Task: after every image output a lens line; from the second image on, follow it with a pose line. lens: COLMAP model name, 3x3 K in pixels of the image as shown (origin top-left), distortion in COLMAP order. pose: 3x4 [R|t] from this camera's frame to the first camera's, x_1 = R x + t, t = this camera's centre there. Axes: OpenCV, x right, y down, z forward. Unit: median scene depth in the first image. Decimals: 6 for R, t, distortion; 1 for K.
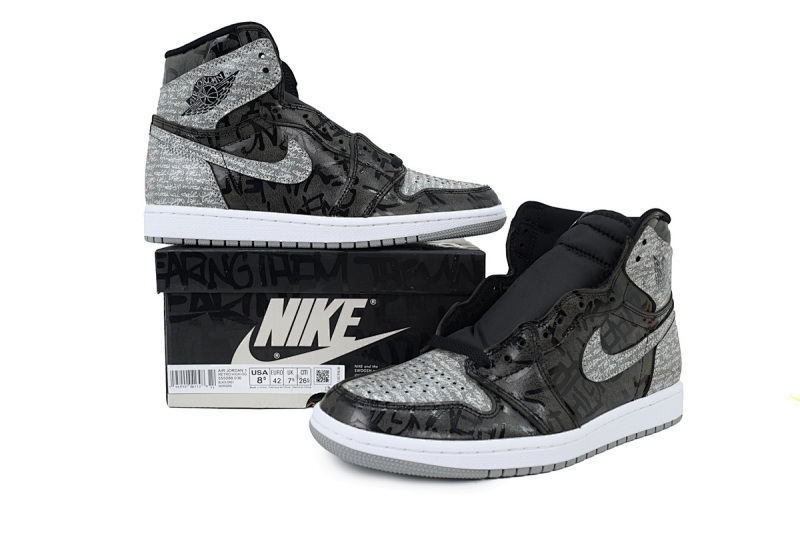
lens RADIAL K [[652.7, 0, 400.5], [0, 652.7, 257.9], [0, 0, 1]] dist [0.001163, -0.000132]
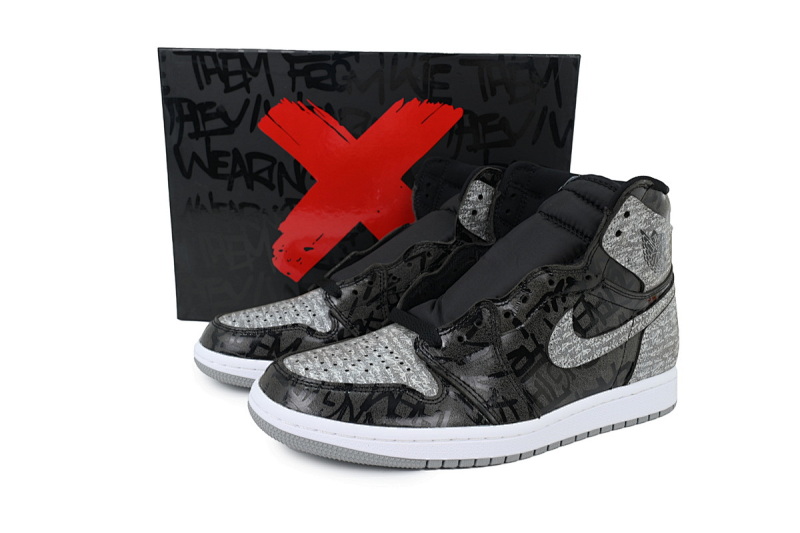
lens RADIAL K [[652.7, 0, 408.1], [0, 652.7, 262.9], [0, 0, 1]] dist [0.001163, -0.000132]
pose [[0.994608, 0.034563, -0.097782, 0.168527], [-0.026128, 0.995929, 0.086273, -0.026874], [0.100365, -0.083253, 0.991461, 0.097110]]
